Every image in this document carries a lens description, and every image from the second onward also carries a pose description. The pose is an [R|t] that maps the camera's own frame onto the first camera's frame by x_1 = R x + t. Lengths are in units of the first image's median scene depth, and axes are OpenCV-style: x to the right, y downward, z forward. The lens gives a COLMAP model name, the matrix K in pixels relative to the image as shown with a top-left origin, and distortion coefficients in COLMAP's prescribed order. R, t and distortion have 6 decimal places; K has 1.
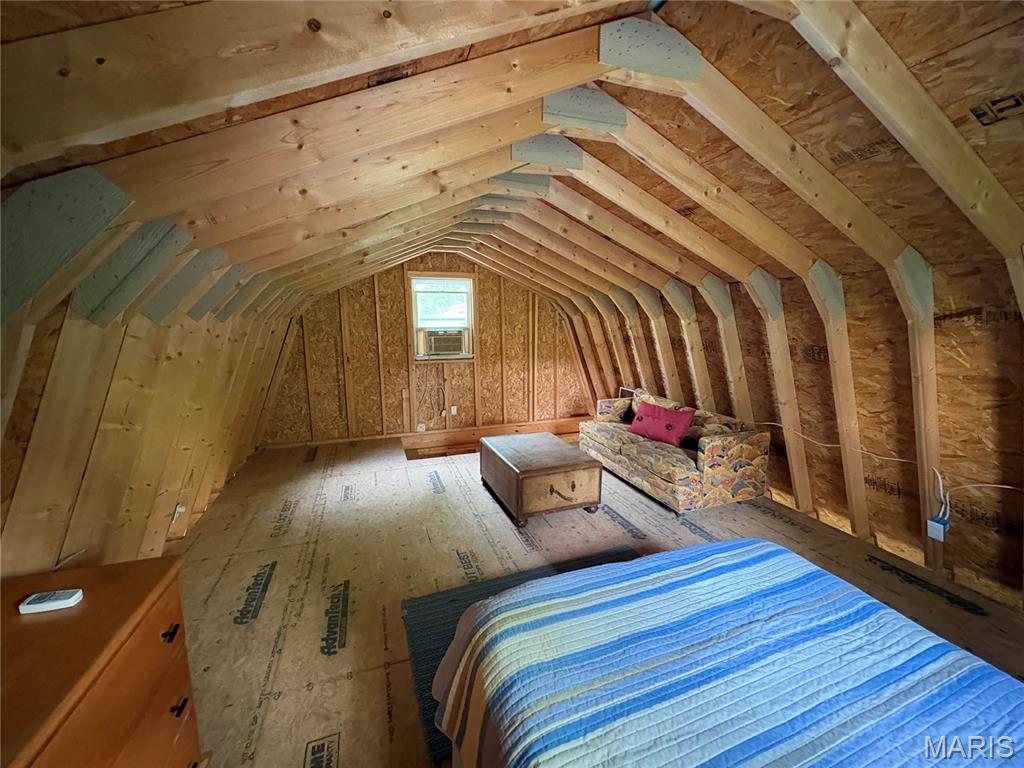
lens RADIAL K [[404.3, 0, 512.0], [0, 404.3, 384.0], [0, 0, 1]] dist [-0.000492, -0.000173]
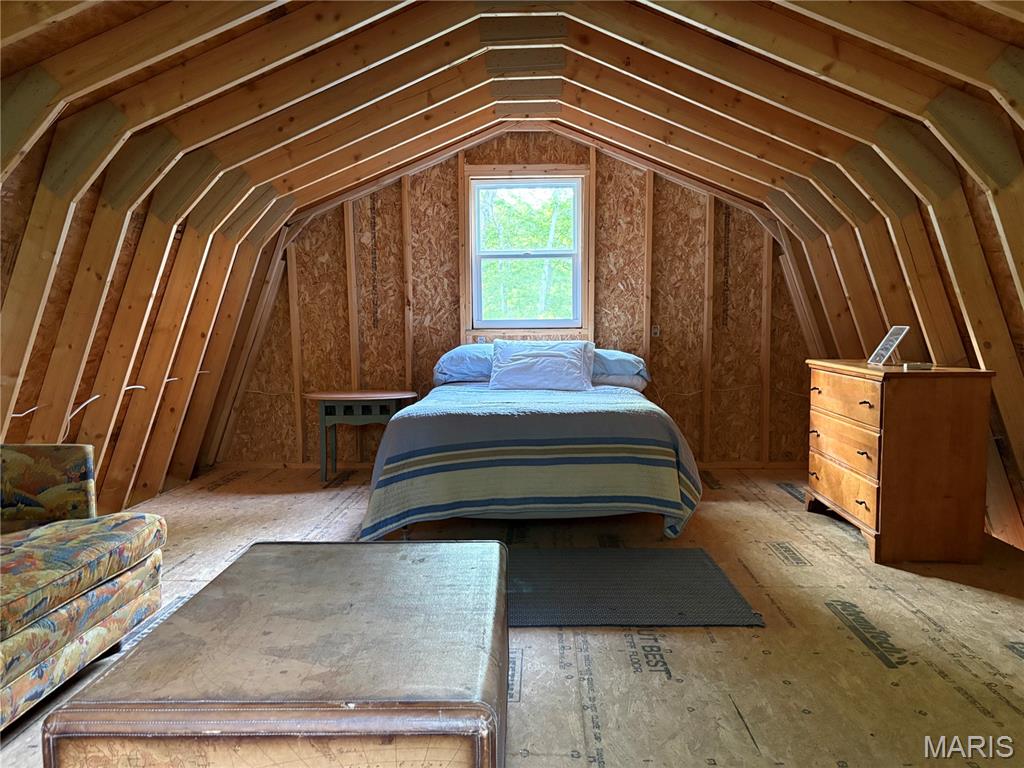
lens RADIAL K [[772.8, 0, 511.1], [0, 772.8, 387.0], [0, 0, 1]] dist [0.057565, -0.067533]
pose [[-0.926587, -0.021139, 0.375485, -0.326660], [0.068346, 0.972328, 0.223400, -0.109396], [-0.369817, 0.232663, -0.899502, 1.988207]]
